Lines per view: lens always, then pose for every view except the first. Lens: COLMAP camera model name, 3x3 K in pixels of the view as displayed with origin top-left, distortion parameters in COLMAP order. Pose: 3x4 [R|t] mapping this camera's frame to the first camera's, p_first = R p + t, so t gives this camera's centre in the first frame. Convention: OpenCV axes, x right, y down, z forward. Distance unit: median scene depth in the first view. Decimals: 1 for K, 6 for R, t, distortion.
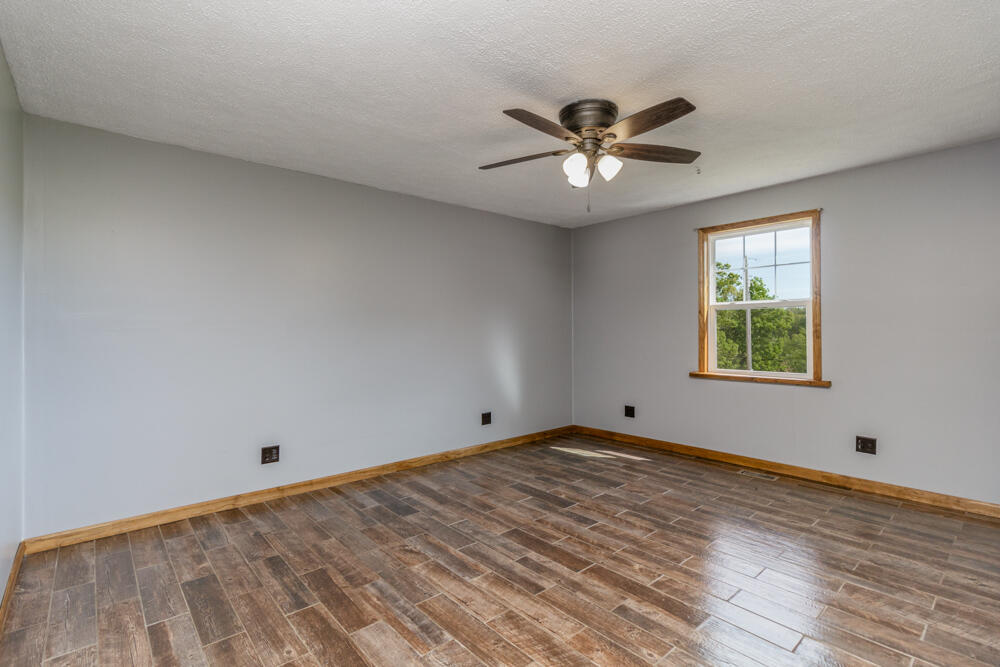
lens RADIAL K [[469.0, 0, 496.5], [0, 469.0, 328.1], [0, 0, 1]] dist [-0.000305, 0.000077]
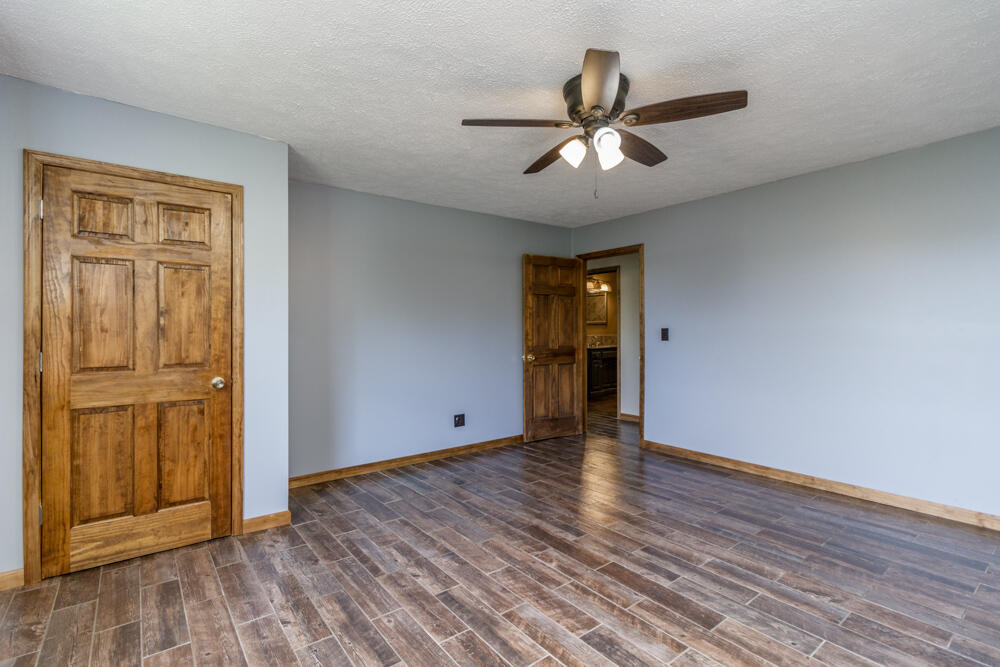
lens RADIAL K [[469.0, 0, 496.5], [0, 469.0, 328.1], [0, 0, 1]] dist [-0.000305, 0.000077]
pose [[-0.998085, 0.009237, 0.061169, 0.337413], [0.008653, 0.999915, -0.009800, 0.007937], [-0.061255, -0.009252, -0.998079, 1.917453]]
